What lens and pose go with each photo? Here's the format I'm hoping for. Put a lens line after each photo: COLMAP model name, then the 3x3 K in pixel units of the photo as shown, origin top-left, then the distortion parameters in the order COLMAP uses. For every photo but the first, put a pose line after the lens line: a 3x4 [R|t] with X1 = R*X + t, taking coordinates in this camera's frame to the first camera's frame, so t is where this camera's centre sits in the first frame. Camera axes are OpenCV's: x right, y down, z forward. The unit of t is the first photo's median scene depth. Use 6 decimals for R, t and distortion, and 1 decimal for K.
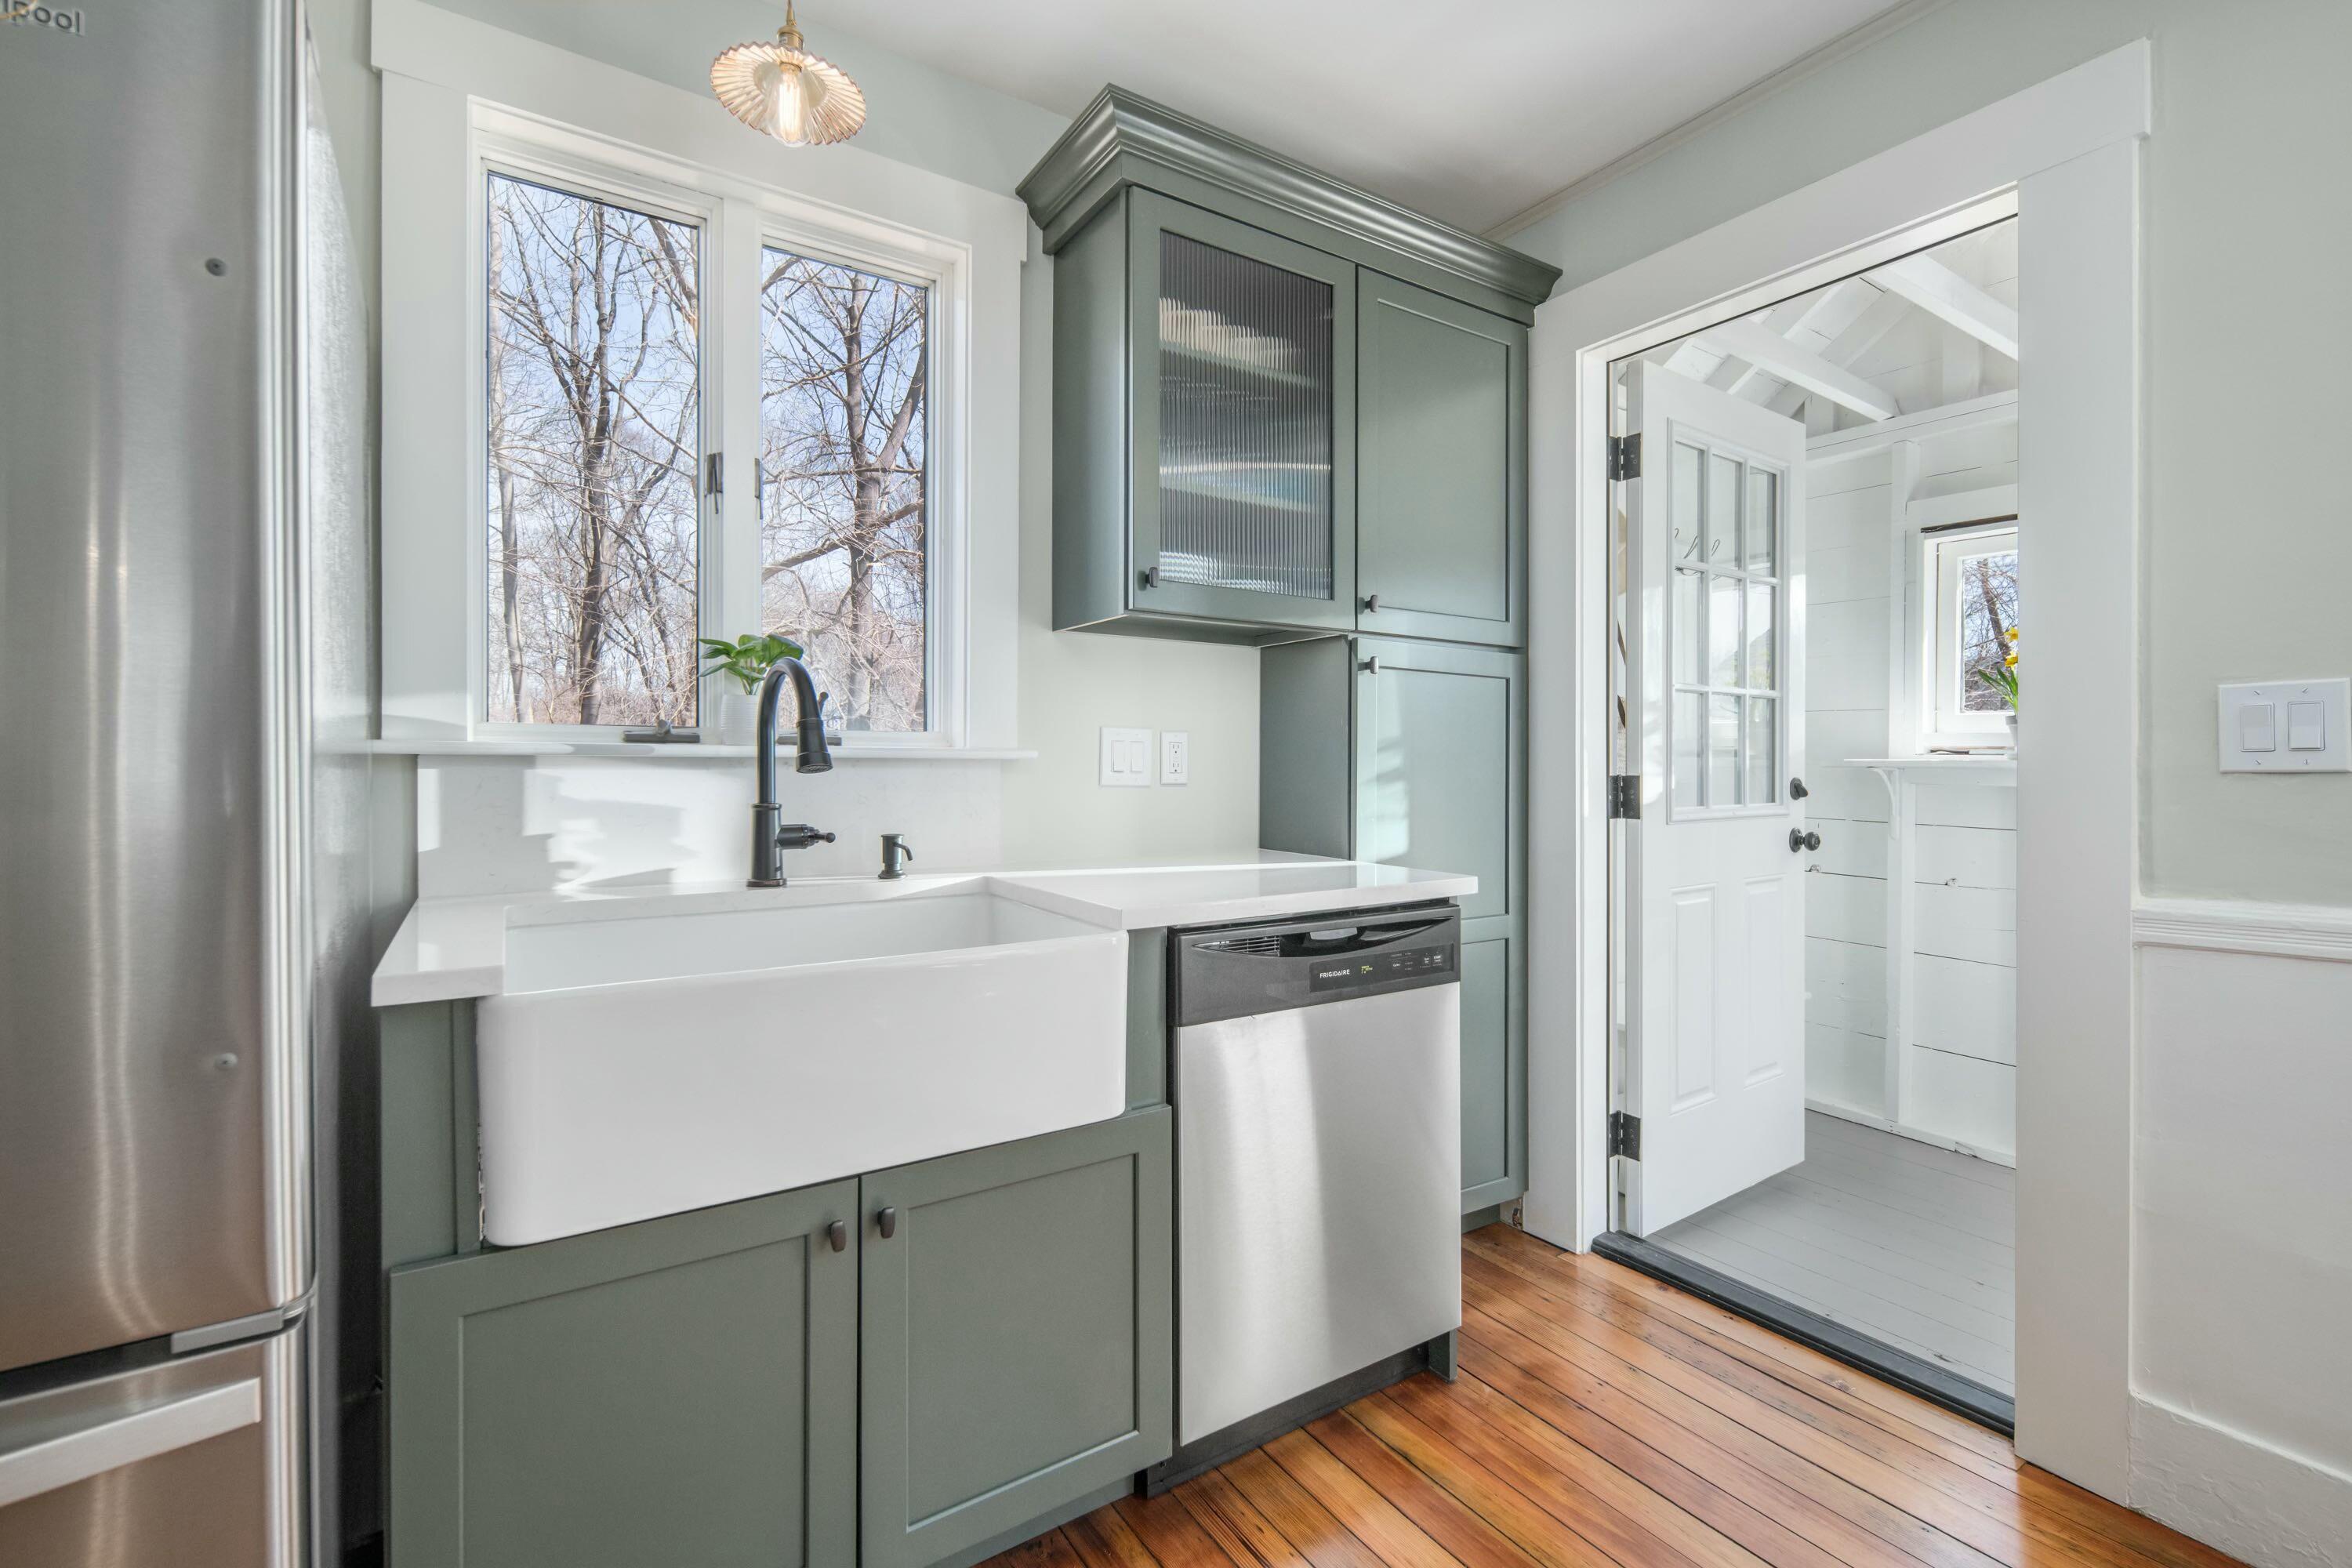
lens RADIAL K [[1033.3, 0, 1177.0], [0, 1033.3, 784.2], [0, 0, 1]] dist [0.001416, 0.000229]
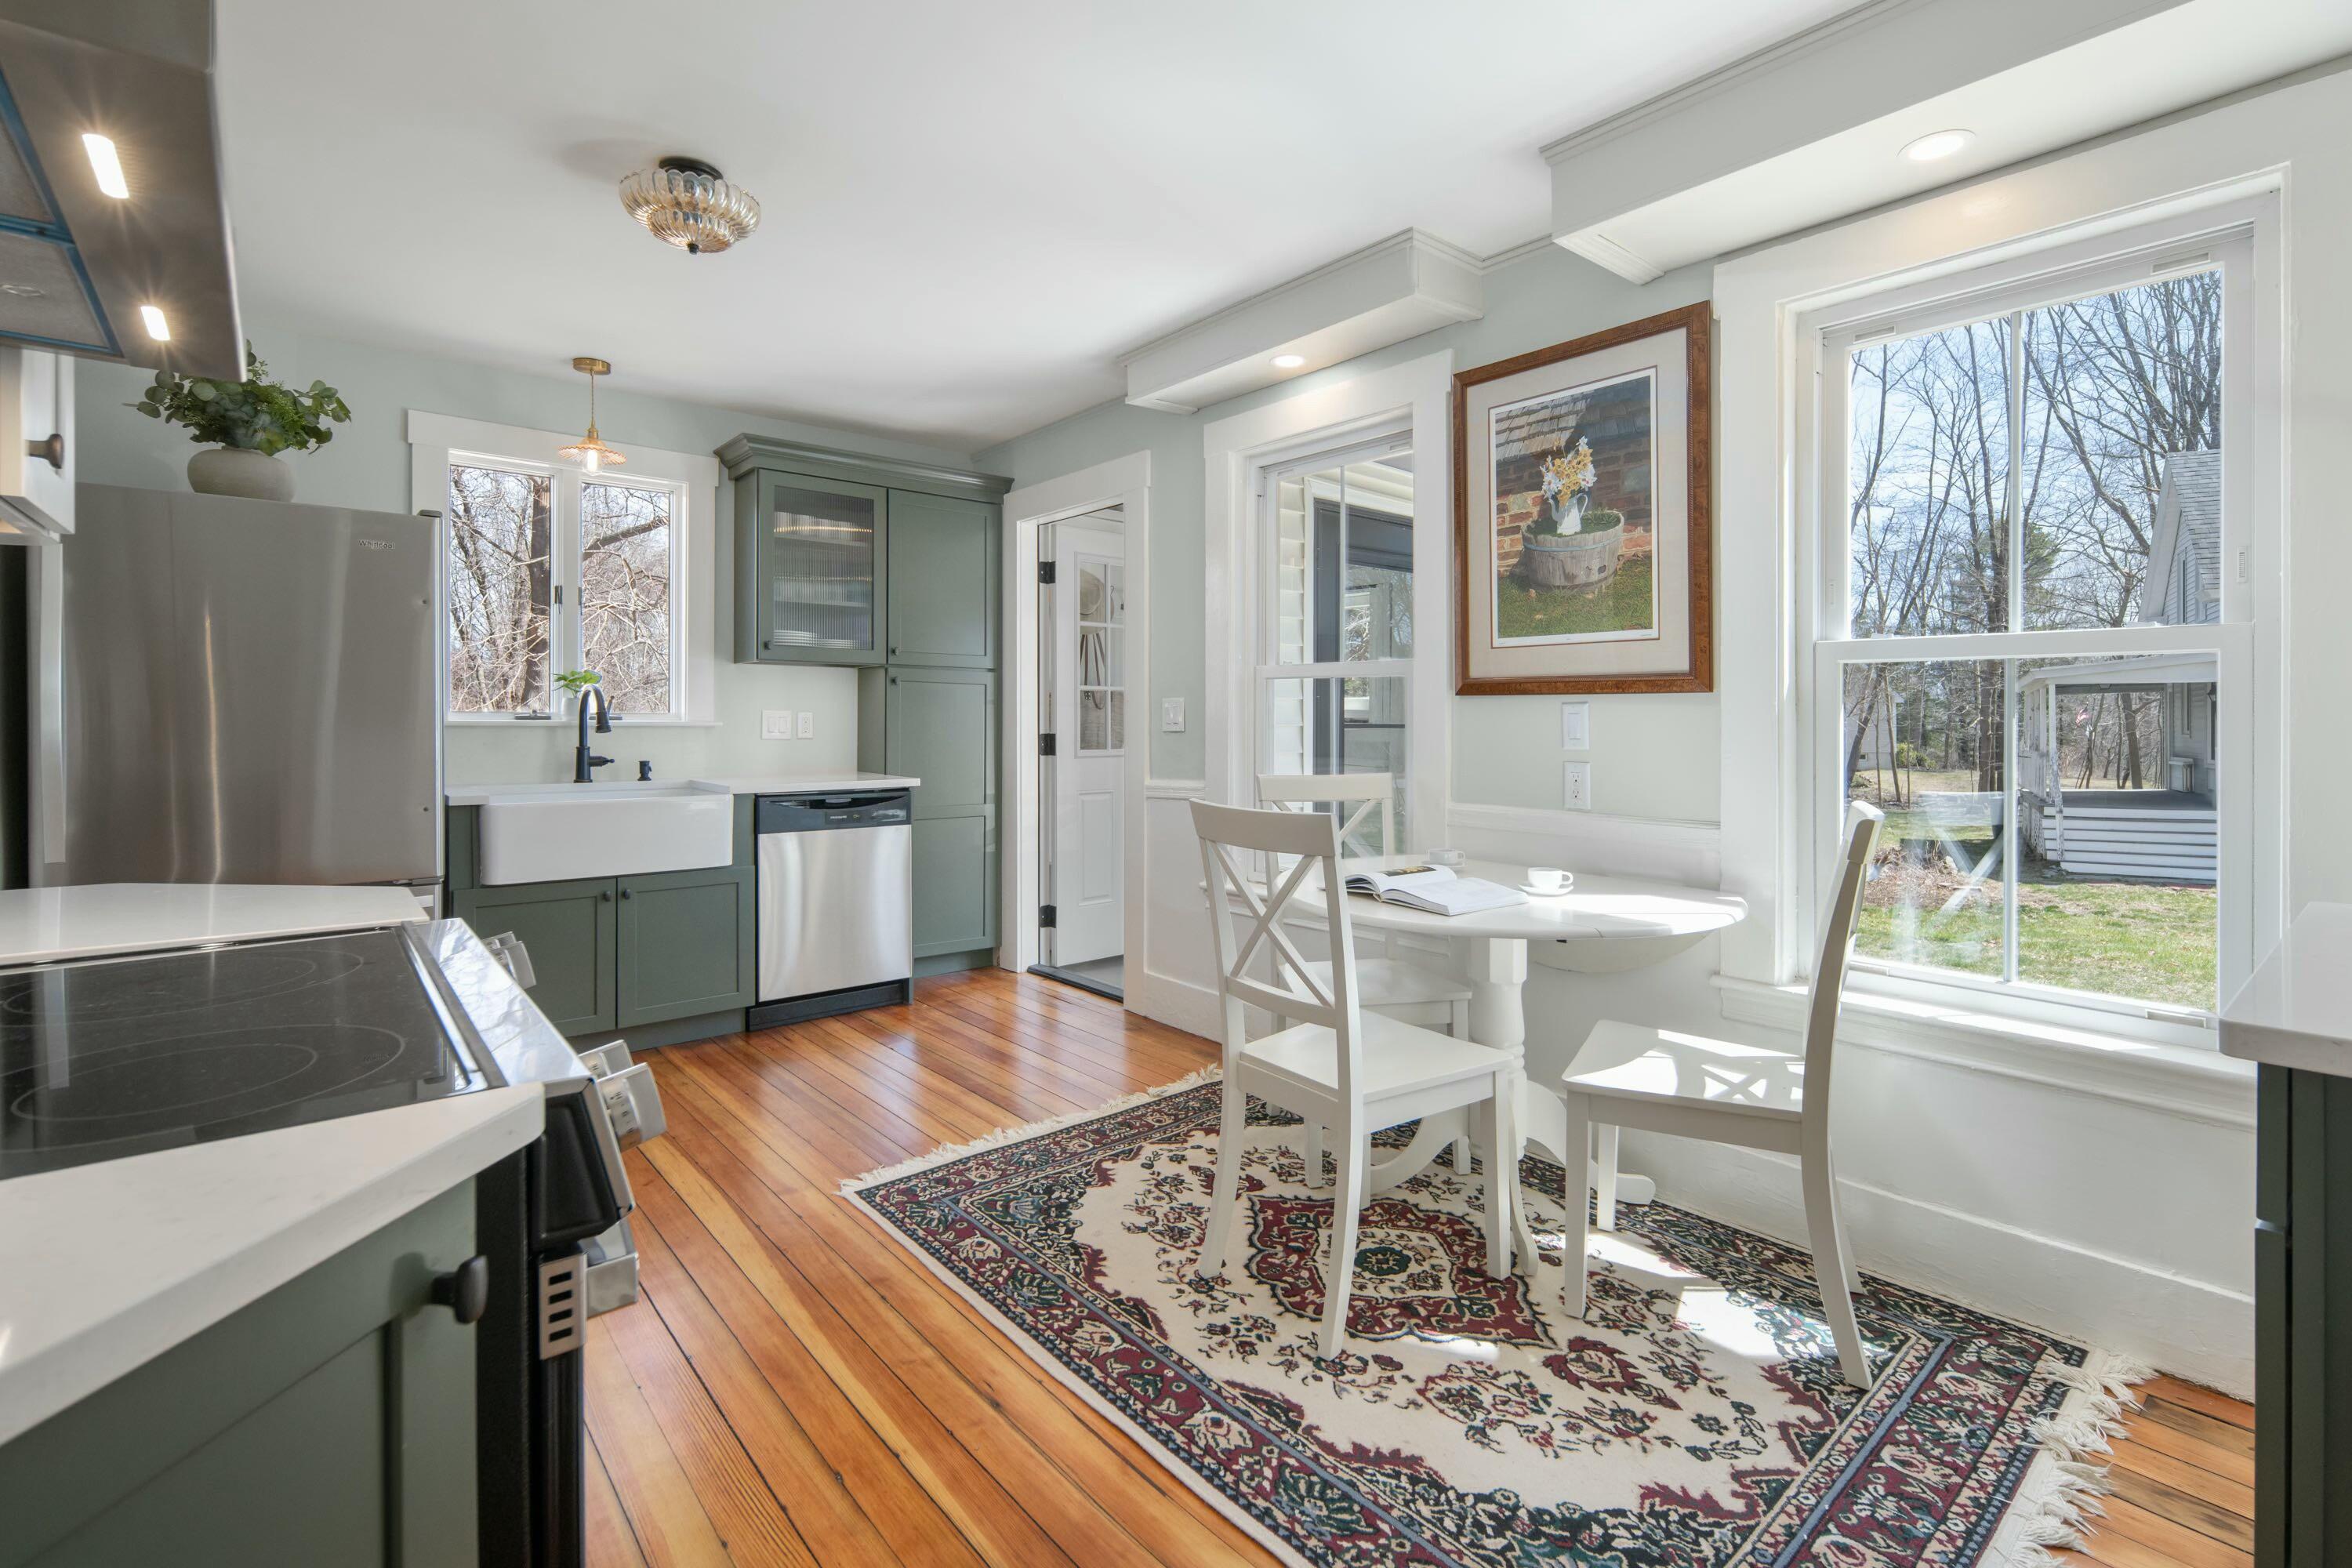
lens RADIAL K [[1033.3, 0, 1176.3], [0, 1033.3, 736.0], [0, 0, 1]] dist [0.001416, 0.000229]
pose [[0.991455, -0.001560, 0.130442, 0.501749], [0.002755, 0.999956, -0.008986, 0.017416], [-0.130422, 0.009269, 0.991415, -1.190071]]
